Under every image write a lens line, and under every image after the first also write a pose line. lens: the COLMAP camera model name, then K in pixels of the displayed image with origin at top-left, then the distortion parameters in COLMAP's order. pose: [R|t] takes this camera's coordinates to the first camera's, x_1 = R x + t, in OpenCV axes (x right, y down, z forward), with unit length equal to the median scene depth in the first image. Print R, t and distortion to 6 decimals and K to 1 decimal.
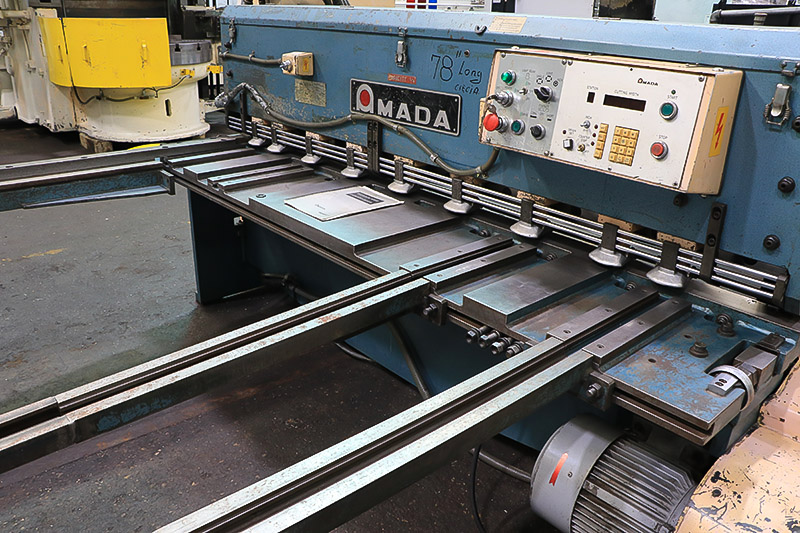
lens RADIAL K [[654.2, 0, 400.0], [0, 654.2, 266.5], [0, 0, 1]] dist [-0.163813, 0.135495]
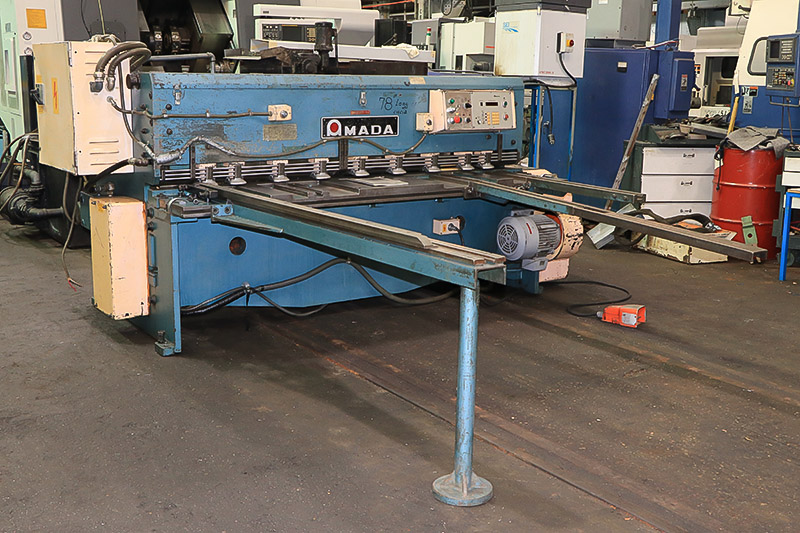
lens RADIAL K [[898.8, 0, 383.5], [0, 898.8, 264.7], [0, 0, 1]] dist [-0.014972, -0.010811]
pose [[0.125675, -0.228241, 0.965459, -2.938108], [0.366322, 0.915078, 0.168646, -0.349825], [-0.921962, 0.332474, 0.198612, 0.672708]]
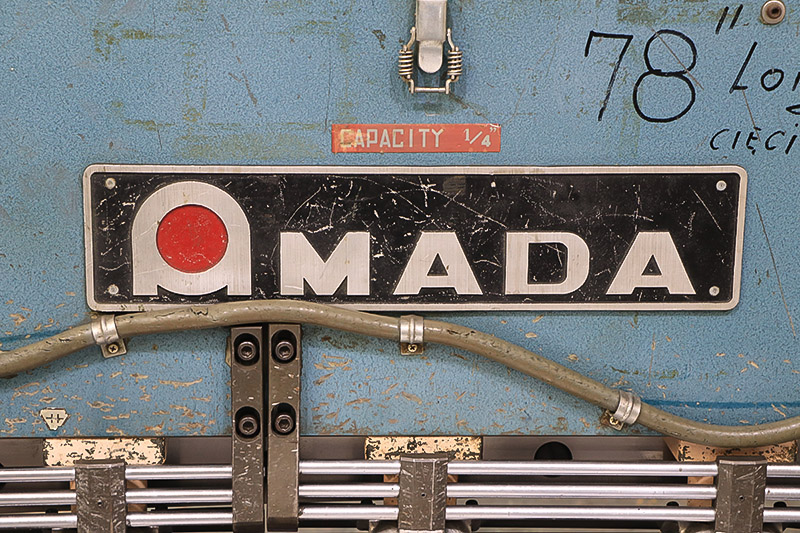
lens RADIAL K [[1809.4, 0, 400.7], [0, 1809.4, 285.6], [0, 0, 1]] dist [0.339061, -0.055547]
pose [[0.625625, -0.204557, 0.752828, -0.634009], [0.298594, 0.954315, 0.011164, -0.284938], [-0.720719, 0.217805, 0.658123, 0.638895]]
